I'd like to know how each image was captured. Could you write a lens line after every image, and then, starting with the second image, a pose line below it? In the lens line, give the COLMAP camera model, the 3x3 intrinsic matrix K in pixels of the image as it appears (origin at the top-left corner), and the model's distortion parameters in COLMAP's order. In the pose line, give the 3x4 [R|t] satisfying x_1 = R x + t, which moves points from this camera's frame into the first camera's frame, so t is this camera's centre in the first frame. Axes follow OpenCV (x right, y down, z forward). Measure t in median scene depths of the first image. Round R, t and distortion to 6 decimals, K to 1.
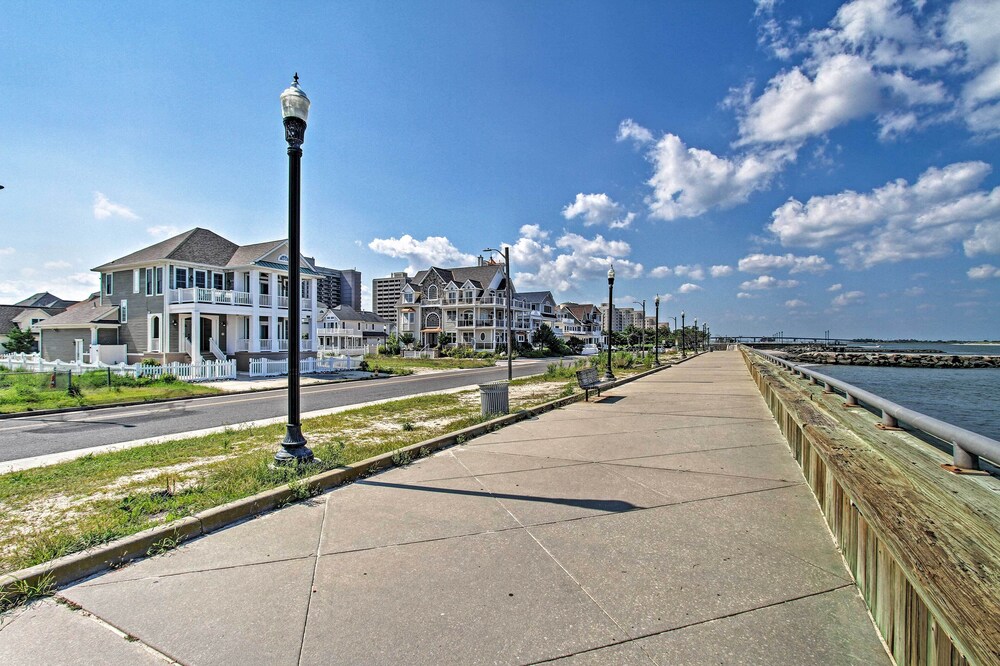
lens RADIAL K [[473.6, 0, 494.2], [0, 473.6, 347.7], [0, 0, 1]] dist [-0.000215, -0.000181]
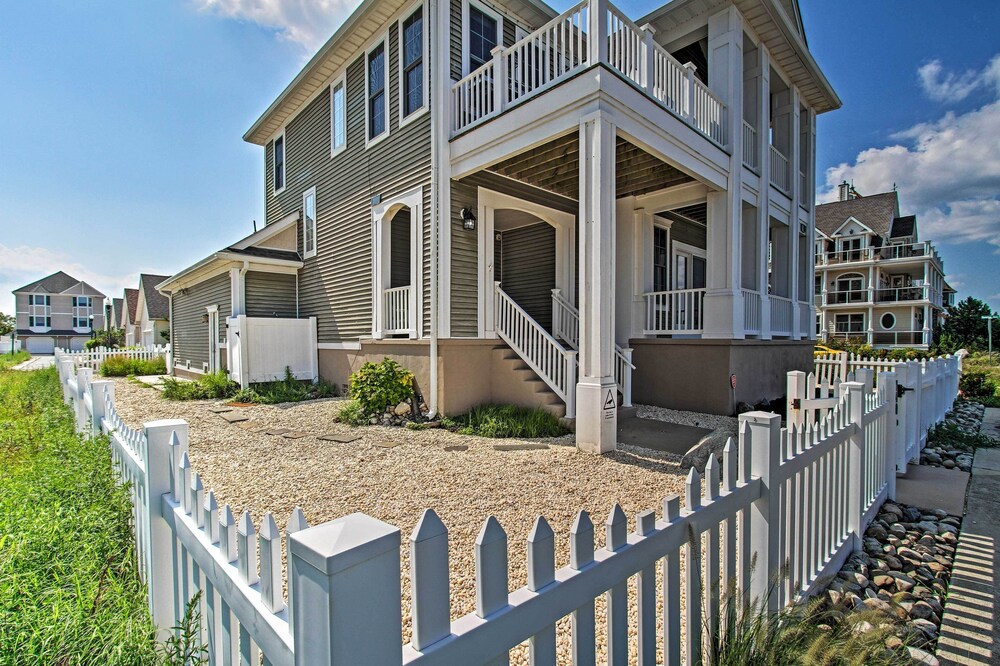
lens RADIAL K [[473.6, 0, 492.9], [0, 473.6, 358.6], [0, 0, 1]] dist [-0.000215, -0.000181]
pose [[0.943554, 0.003992, -0.331194, -0.540032], [0.002393, 0.999819, 0.018869, 0.016107], [0.331209, -0.018596, 0.943374, 0.715211]]
